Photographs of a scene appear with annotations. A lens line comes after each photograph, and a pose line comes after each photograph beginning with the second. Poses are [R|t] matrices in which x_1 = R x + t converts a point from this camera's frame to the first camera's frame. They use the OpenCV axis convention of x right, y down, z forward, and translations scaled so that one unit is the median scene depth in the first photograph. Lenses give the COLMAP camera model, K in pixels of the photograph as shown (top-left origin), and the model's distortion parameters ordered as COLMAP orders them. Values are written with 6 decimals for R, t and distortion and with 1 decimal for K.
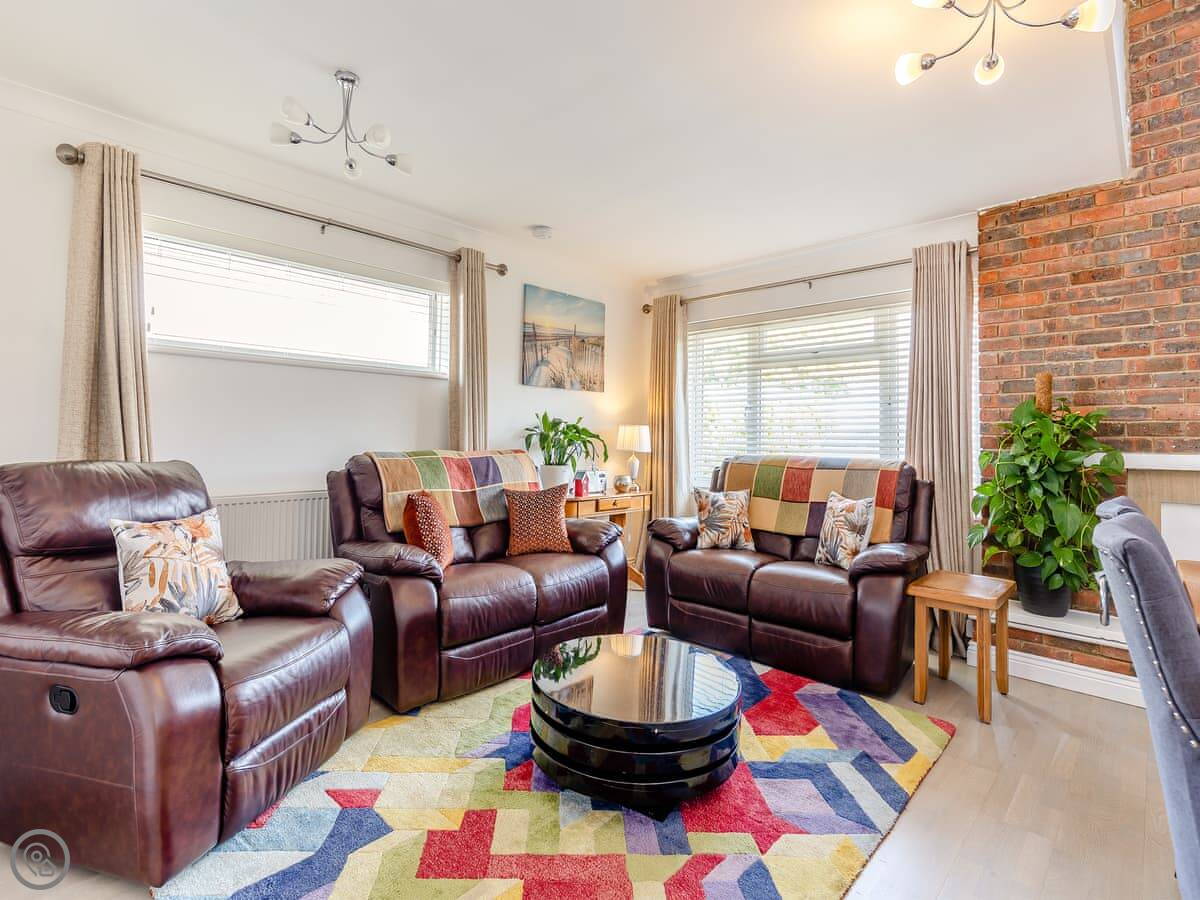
lens RADIAL K [[585.9, 0, 628.6], [0, 585.9, 418.6], [0, 0, 1]] dist [-0.001493, 0.000084]
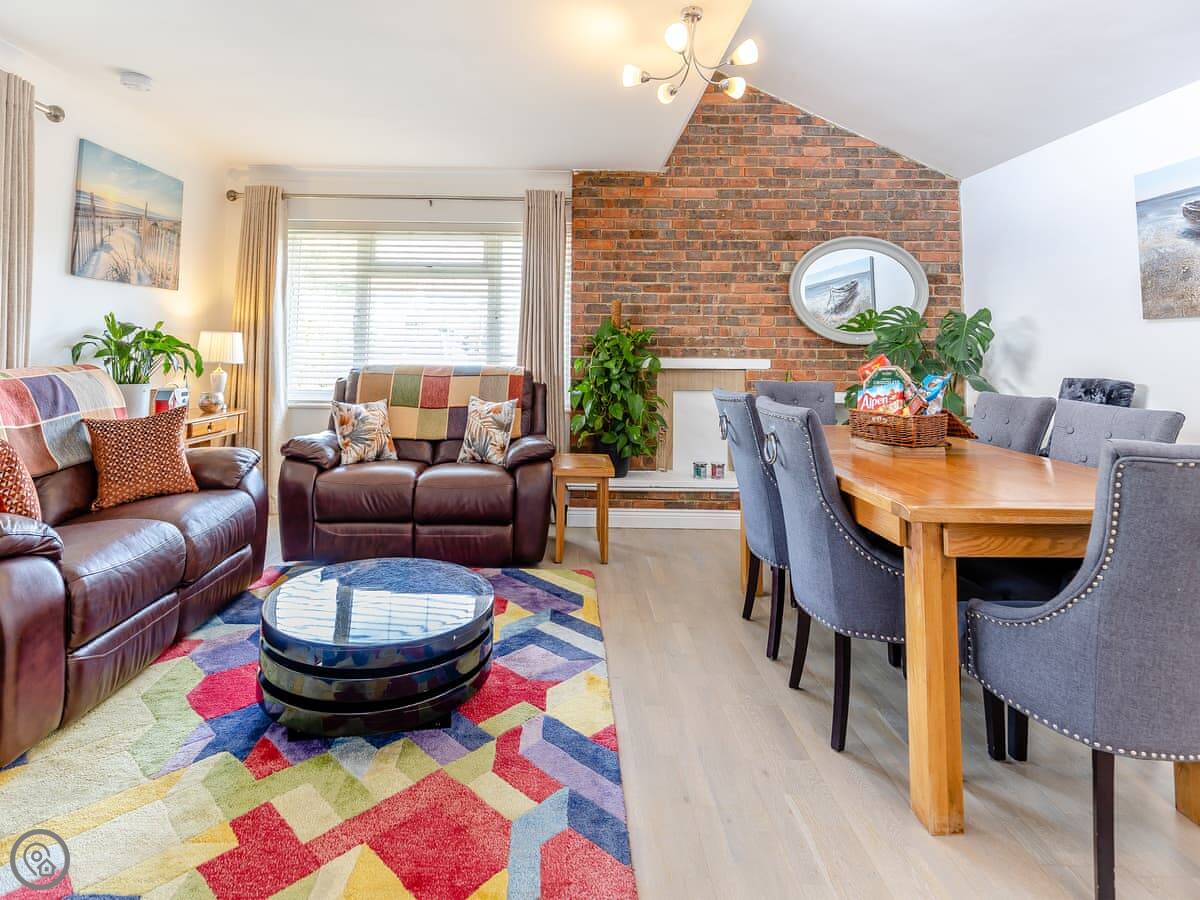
lens RADIAL K [[583.4, 0, 577.9], [0, 583.4, 315.9], [0, 0, 1]] dist [0.001164, -0.000282]
pose [[0.736587, 0.033859, 0.675495, -0.288795], [-0.023899, 0.999425, -0.024036, -0.006468], [-0.675920, 0.001561, 0.736973, 0.055373]]
